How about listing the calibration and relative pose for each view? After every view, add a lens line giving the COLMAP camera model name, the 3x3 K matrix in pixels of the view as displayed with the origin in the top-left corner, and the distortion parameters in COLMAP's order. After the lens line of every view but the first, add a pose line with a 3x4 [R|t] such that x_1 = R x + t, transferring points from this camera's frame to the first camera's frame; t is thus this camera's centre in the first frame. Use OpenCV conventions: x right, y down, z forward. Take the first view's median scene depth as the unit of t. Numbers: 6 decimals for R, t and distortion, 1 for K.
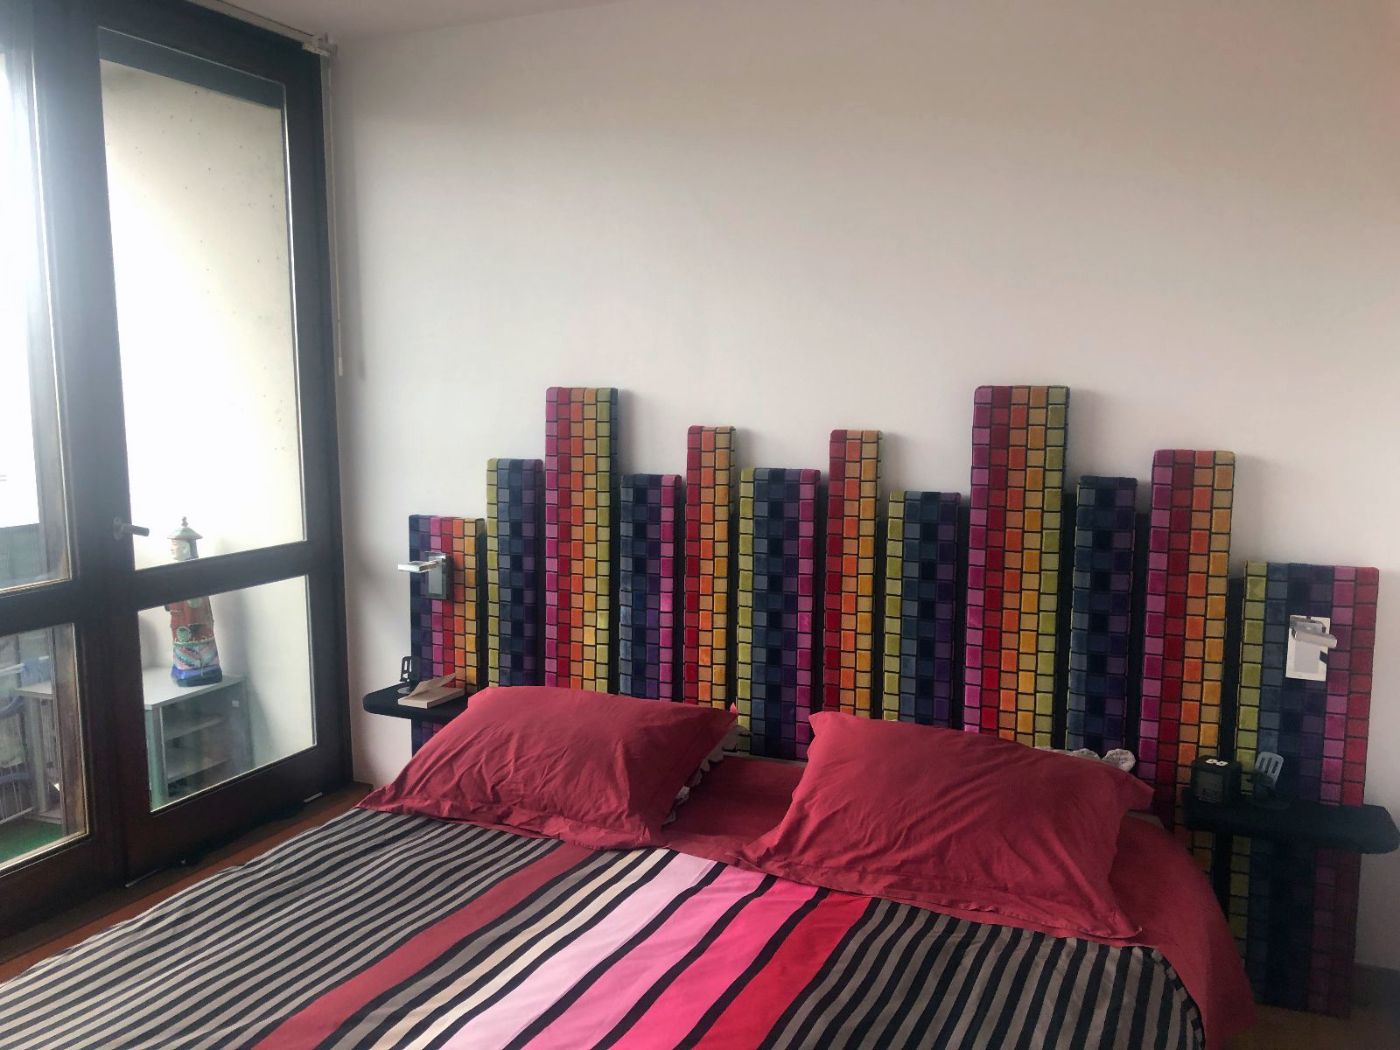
lens RADIAL K [[1136.9, 0, 714.0], [0, 1136.9, 519.1], [0, 0, 1]] dist [0.165024, -0.475950]
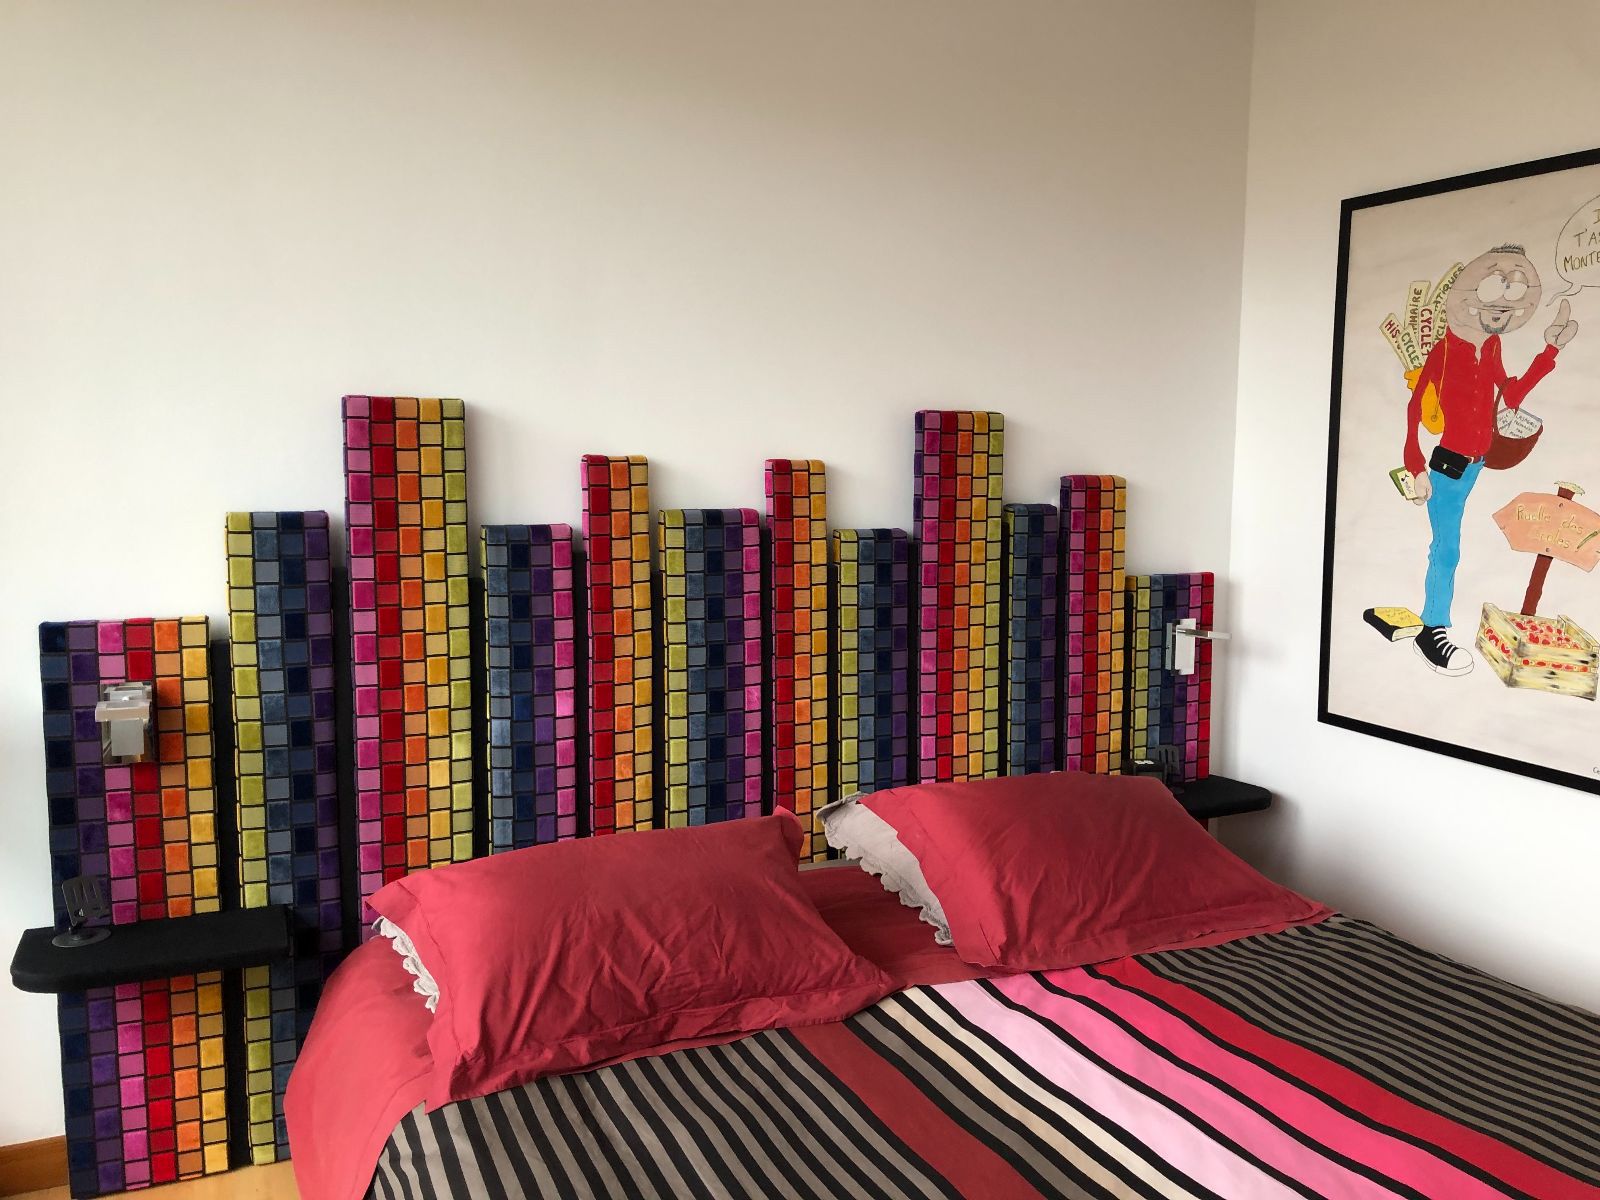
lens RADIAL K [[1299.4, 0, 816.0], [0, 1299.4, 593.3], [0, 0, 1]] dist [0.165024, -0.475950]
pose [[0.646603, -0.078636, 0.758762, -0.574975], [0.077901, 0.996279, 0.036865, -0.013842], [-0.758838, 0.035272, 0.650323, 0.357071]]
